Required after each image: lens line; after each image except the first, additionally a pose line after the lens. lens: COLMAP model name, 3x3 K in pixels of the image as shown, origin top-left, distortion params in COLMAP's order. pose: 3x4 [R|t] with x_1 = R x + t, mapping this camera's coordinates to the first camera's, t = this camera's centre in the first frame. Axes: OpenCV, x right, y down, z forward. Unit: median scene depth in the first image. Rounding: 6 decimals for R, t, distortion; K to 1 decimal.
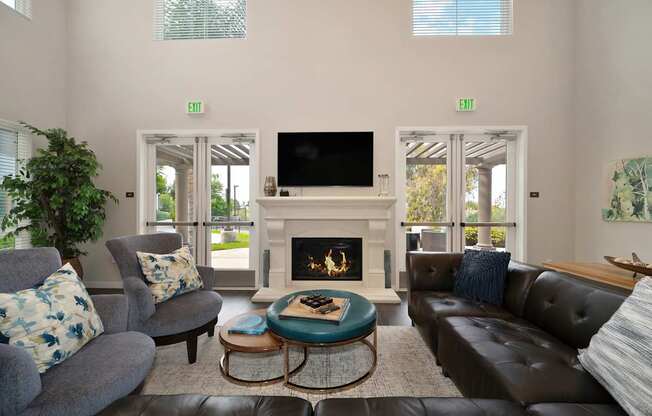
lens RADIAL K [[260.1, 0, 327.6], [0, 260.1, 208.4], [0, 0, 1]] dist [0.001187, -0.000113]
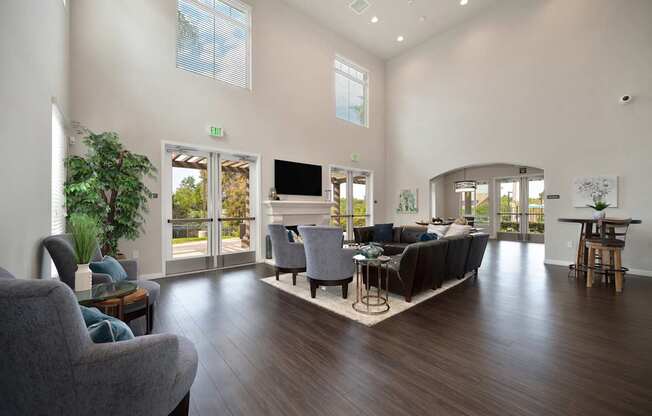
lens RADIAL K [[260.1, 0, 328.3], [0, 260.1, 209.9], [0, 0, 1]] dist [0.001187, -0.000113]
pose [[0.732845, -0.005295, 0.680375, -1.005721], [-0.001910, 0.999950, 0.009840, -0.004599], [-0.680392, -0.008511, 0.732799, -0.359045]]
